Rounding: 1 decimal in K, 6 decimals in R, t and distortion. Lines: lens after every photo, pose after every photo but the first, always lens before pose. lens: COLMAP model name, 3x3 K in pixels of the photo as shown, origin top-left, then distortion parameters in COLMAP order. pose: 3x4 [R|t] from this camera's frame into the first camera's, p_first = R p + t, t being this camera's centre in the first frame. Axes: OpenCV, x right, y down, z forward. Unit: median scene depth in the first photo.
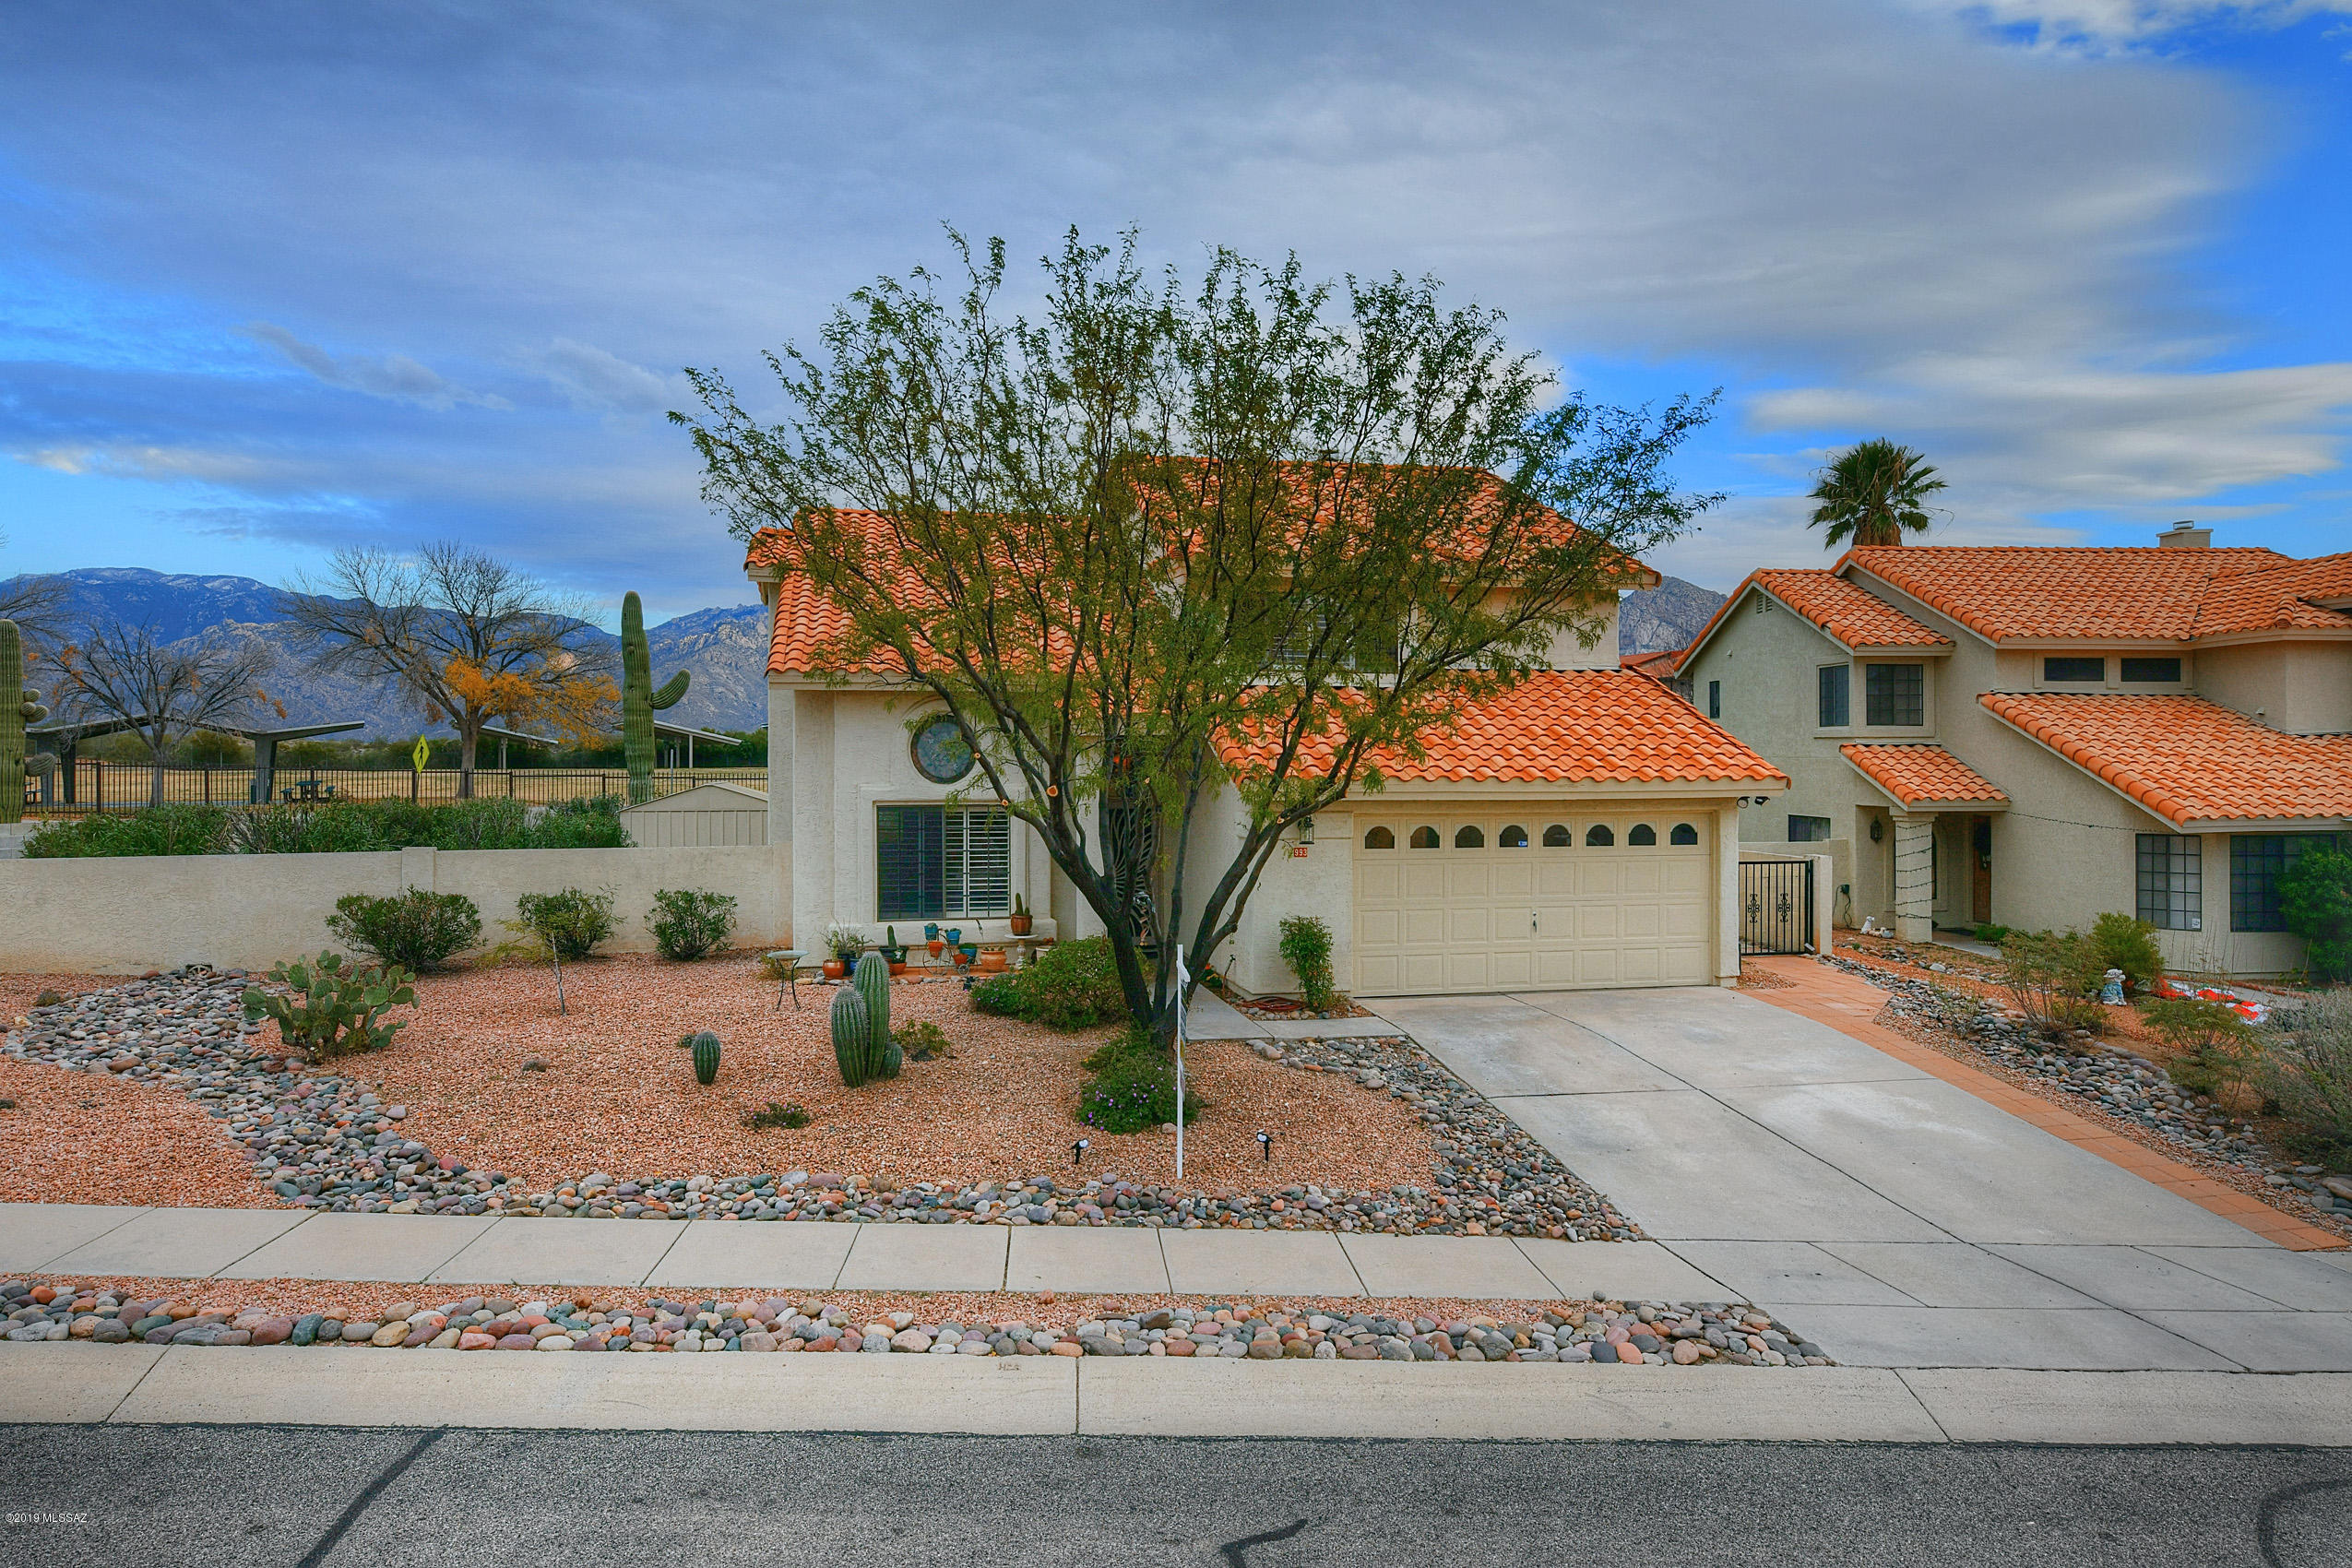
lens RADIAL K [[1429.8, 0, 1176.0], [0, 1429.8, 784.0], [0, 0, 1]] dist [0.003601, 0.001247]
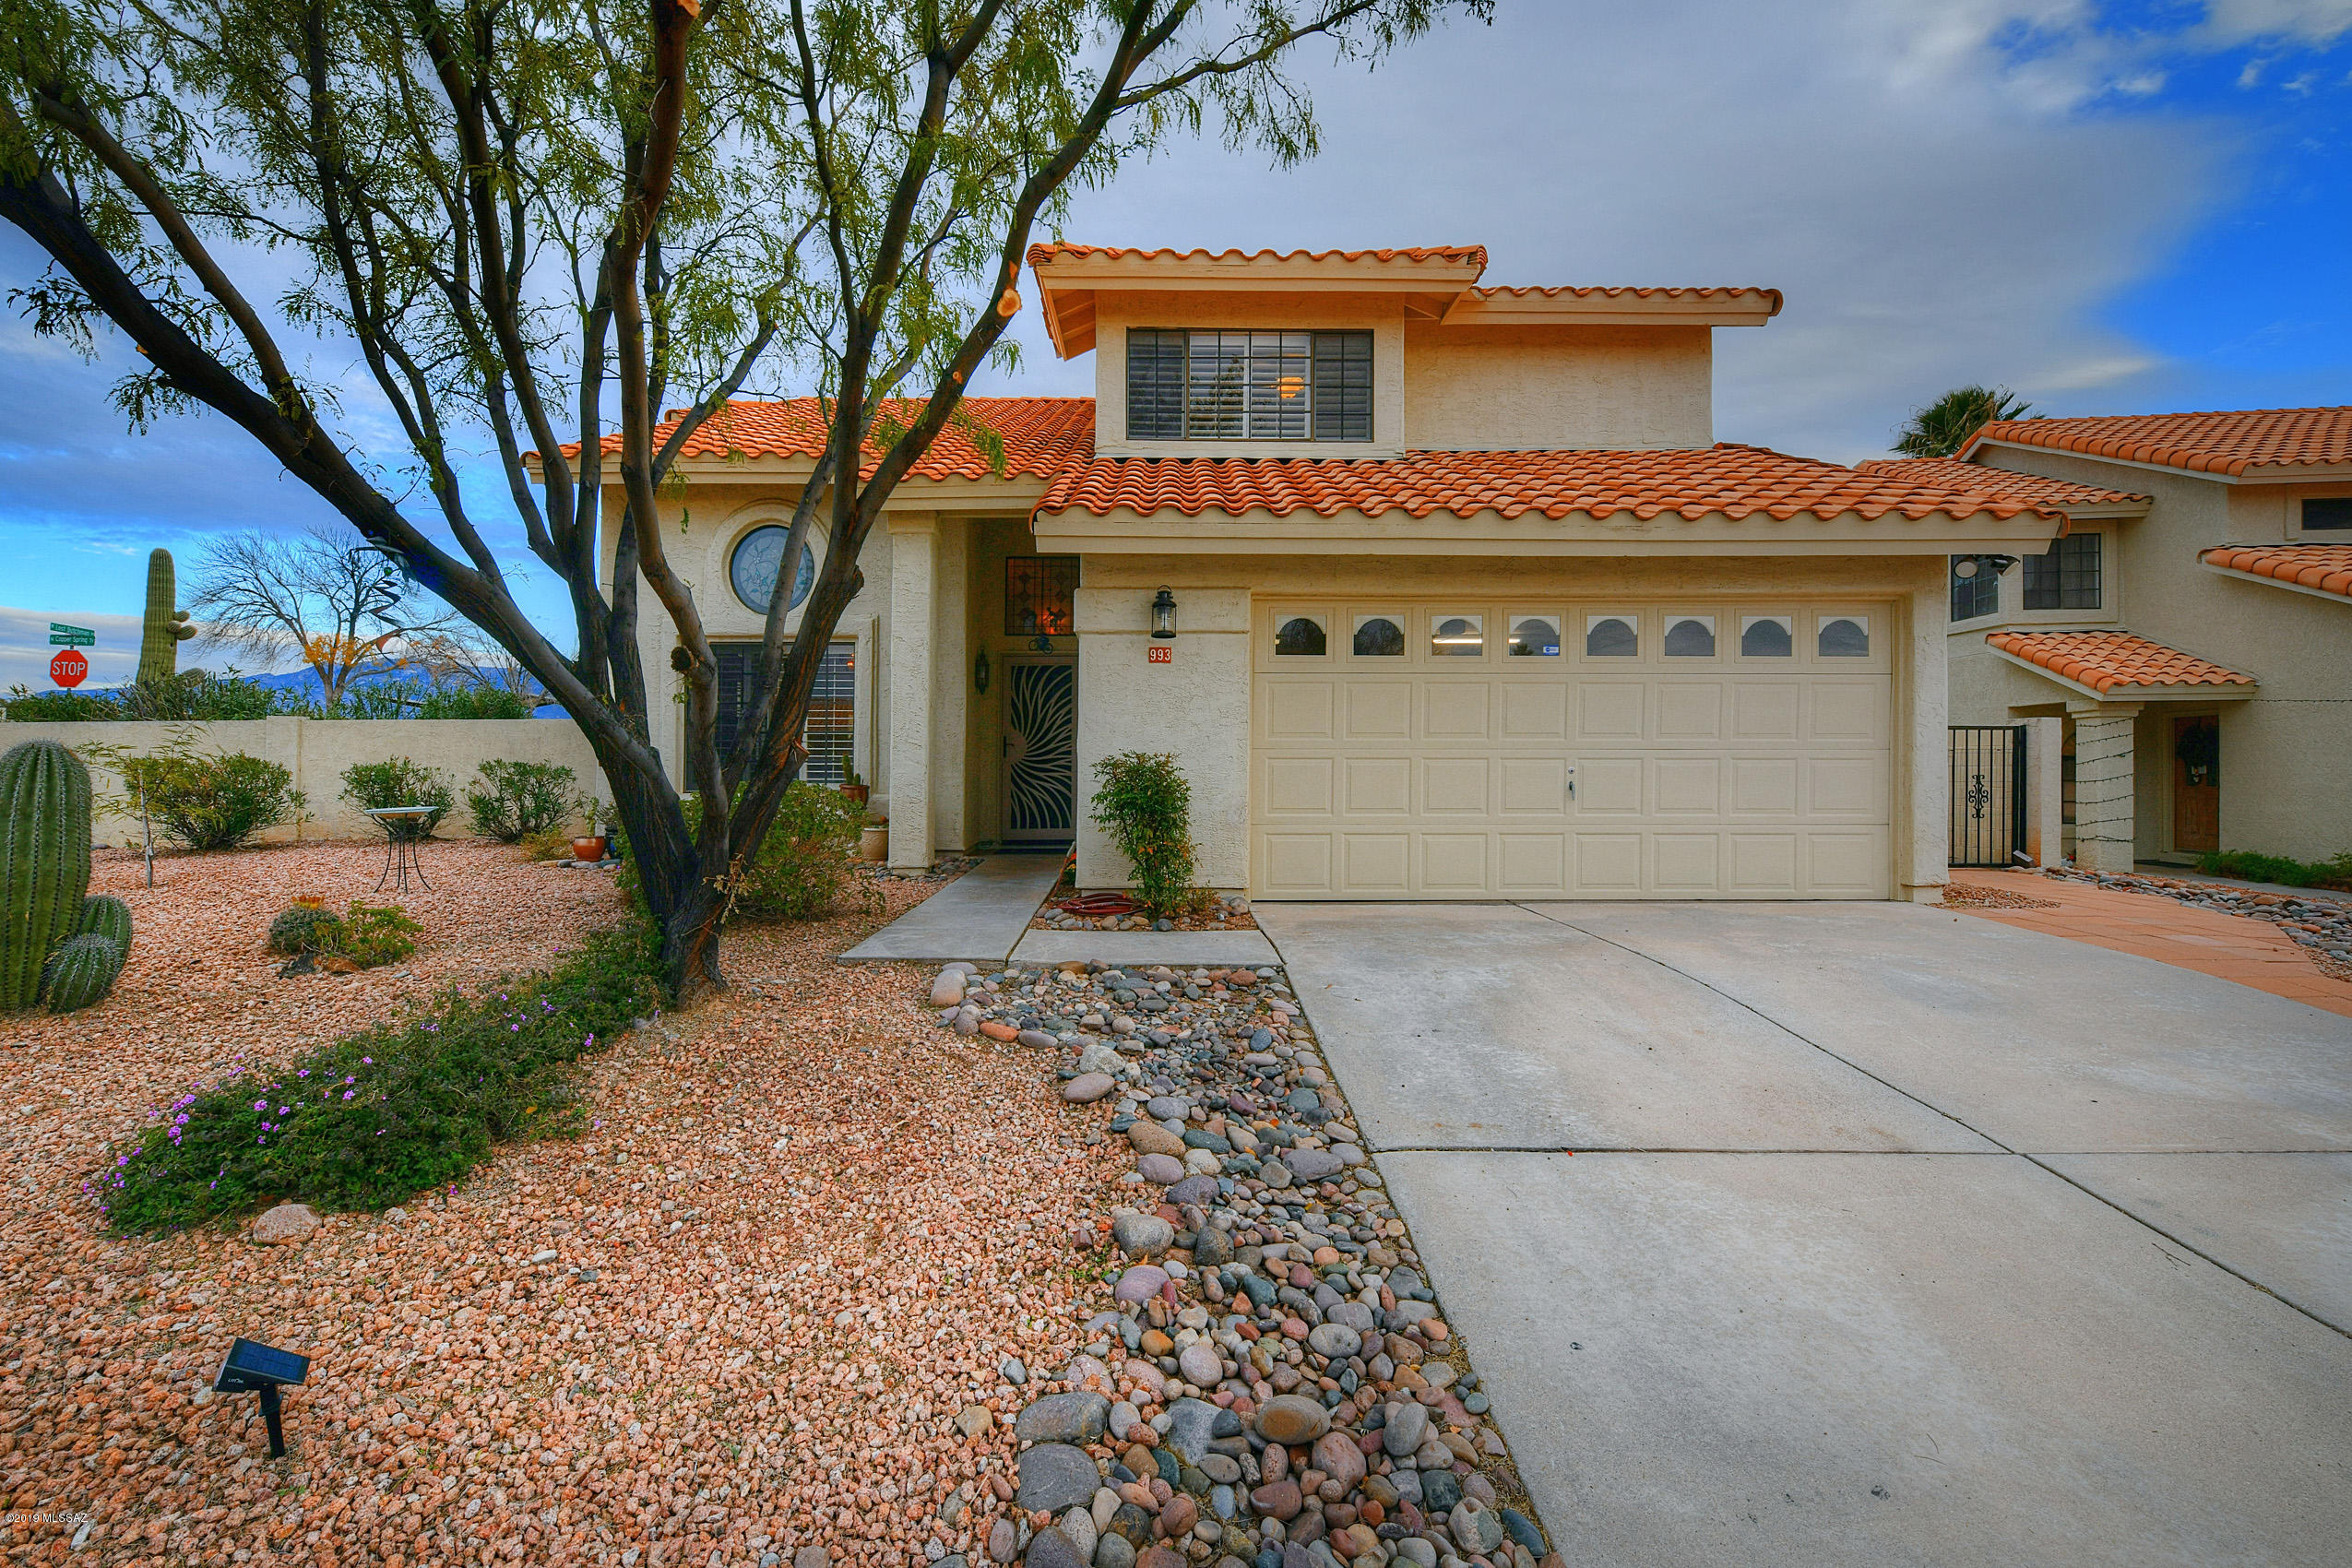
lens RADIAL K [[971.7, 0, 1205.3], [0, 971.7, 777.7], [0, 0, 1]] dist [-0.003029, -0.000141]
pose [[0.988196, 0.008068, -0.152983, 0.141114], [-0.010193, 0.999862, -0.013110, 0.087453], [0.152856, 0.014514, 0.988142, 0.503526]]
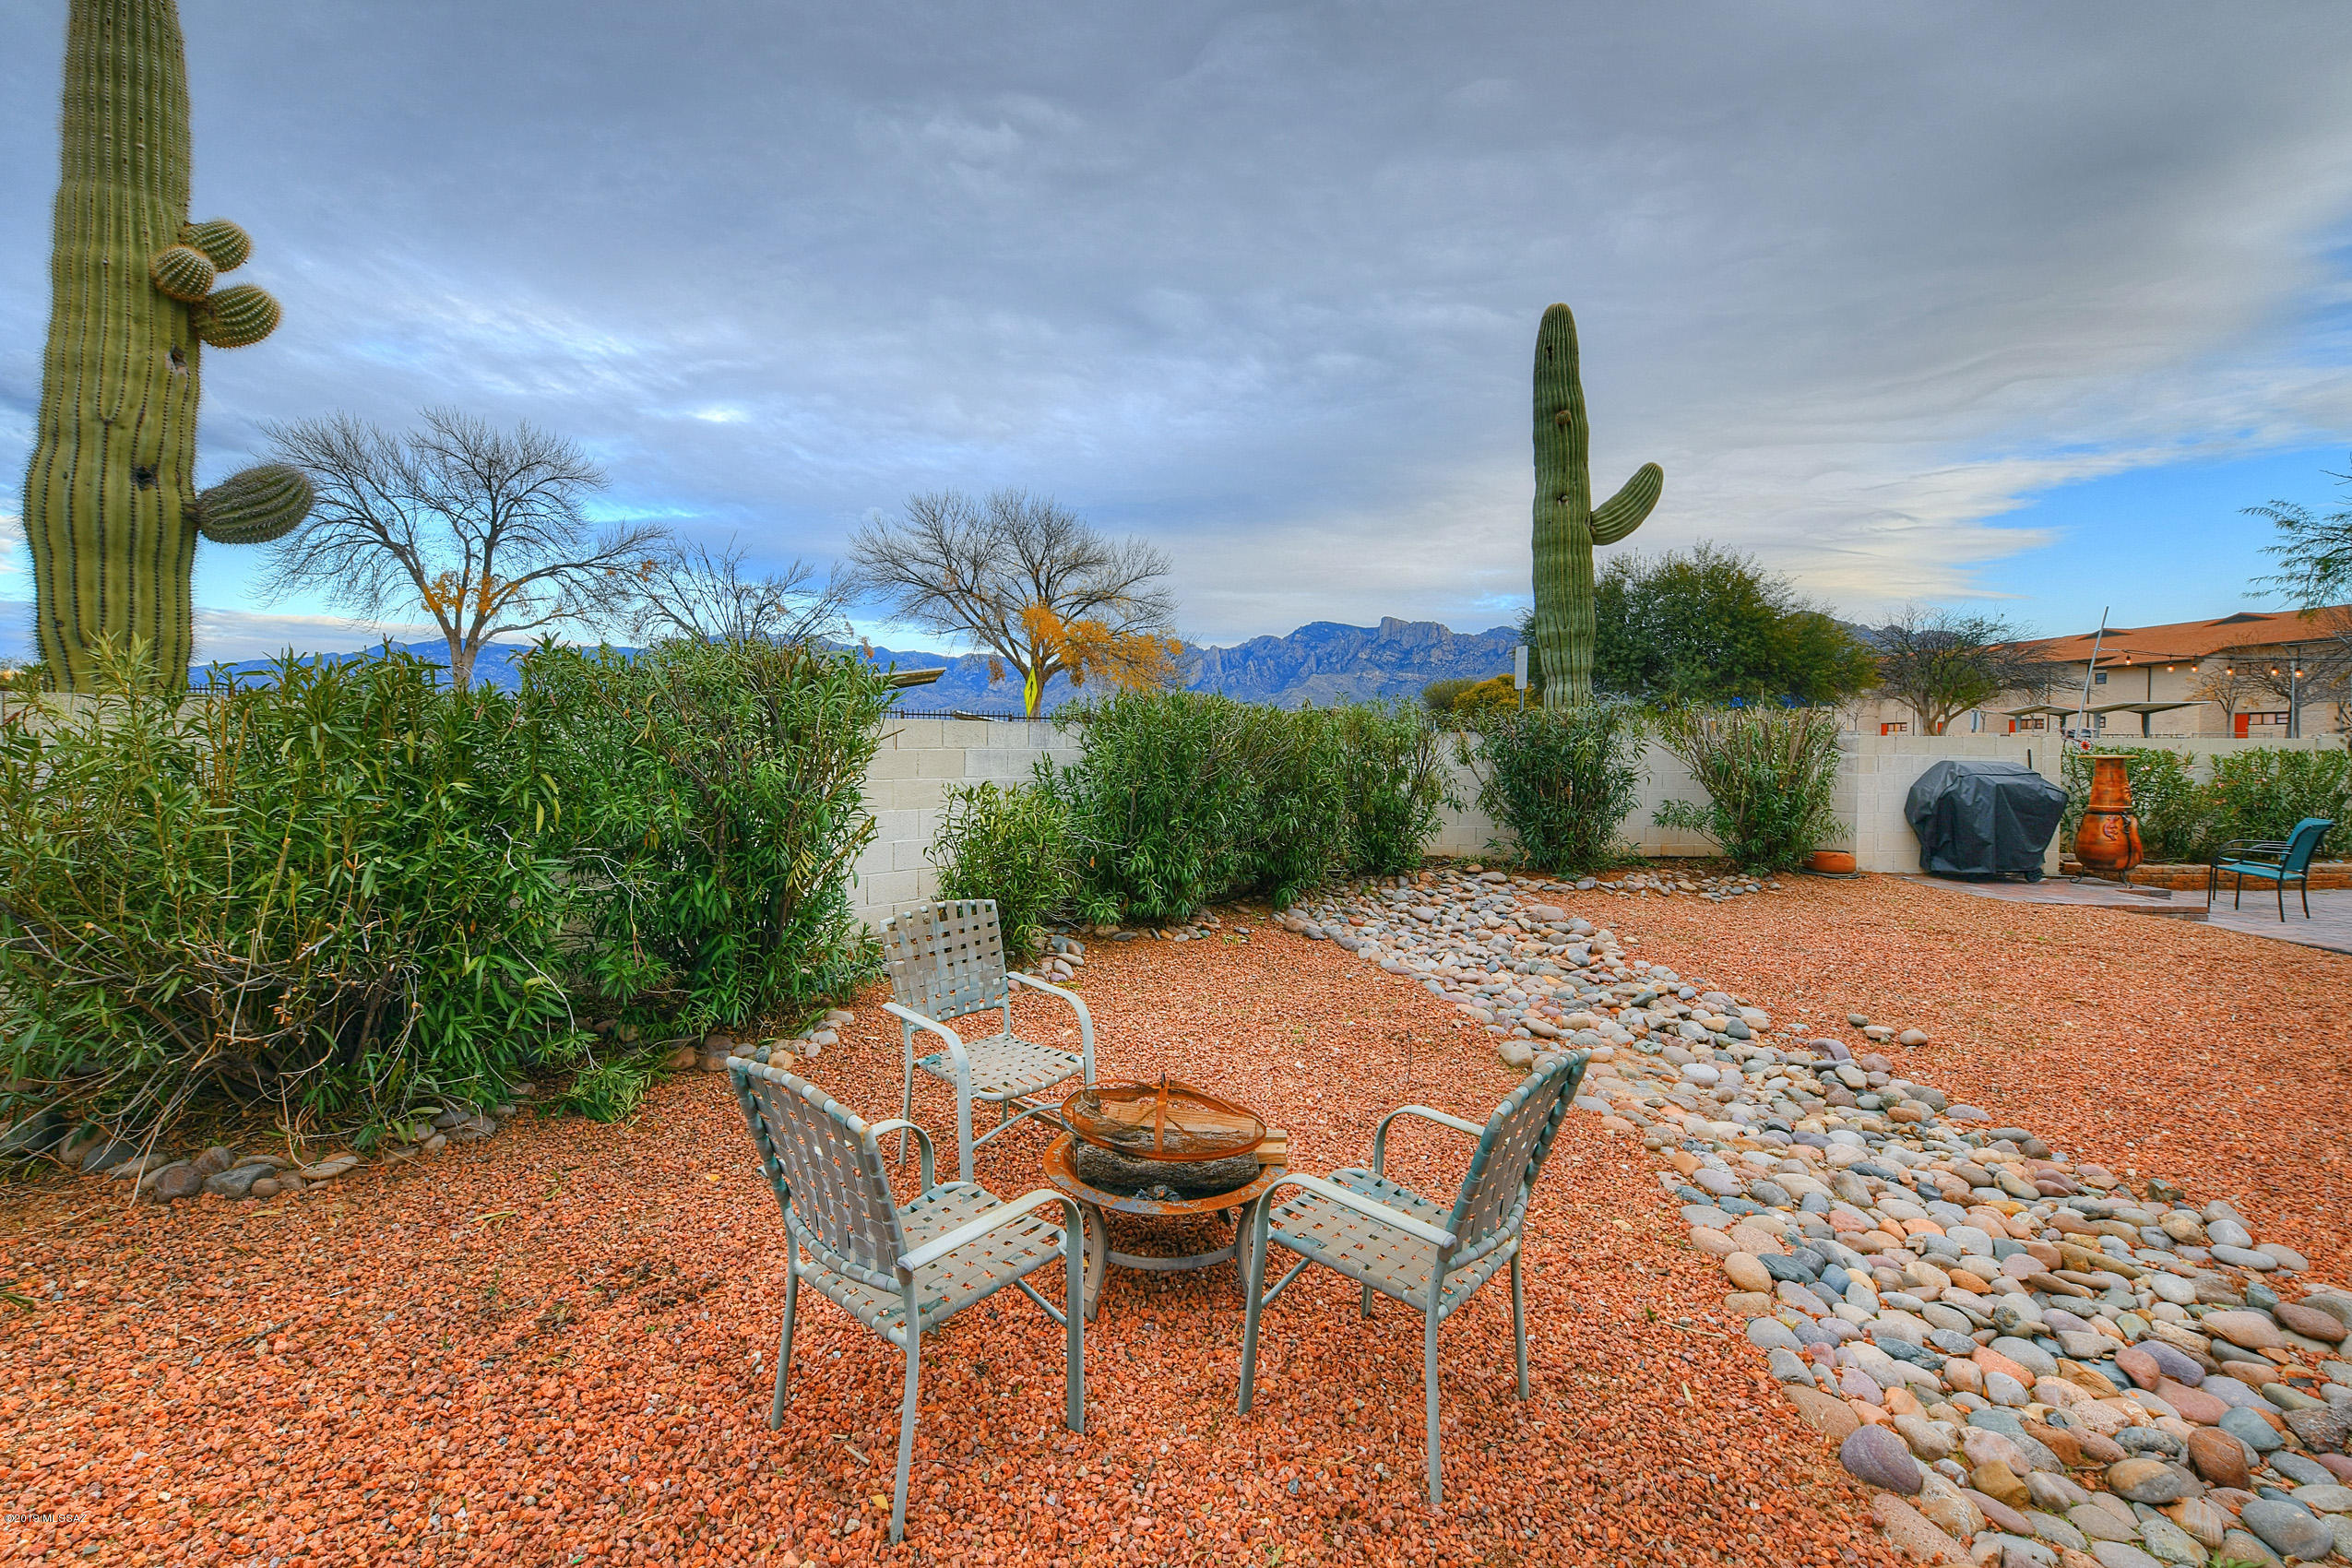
lens RADIAL K [[971.7, 0, 1205.3], [0, 971.7, 777.7], [0, 0, 1]] dist [-0.003029, -0.000141]
pose [[0.980824, 0.010752, -0.194598, -0.760994], [-0.008272, 0.999874, 0.013553, 0.046958], [0.194719, -0.011683, 0.980789, 1.132509]]
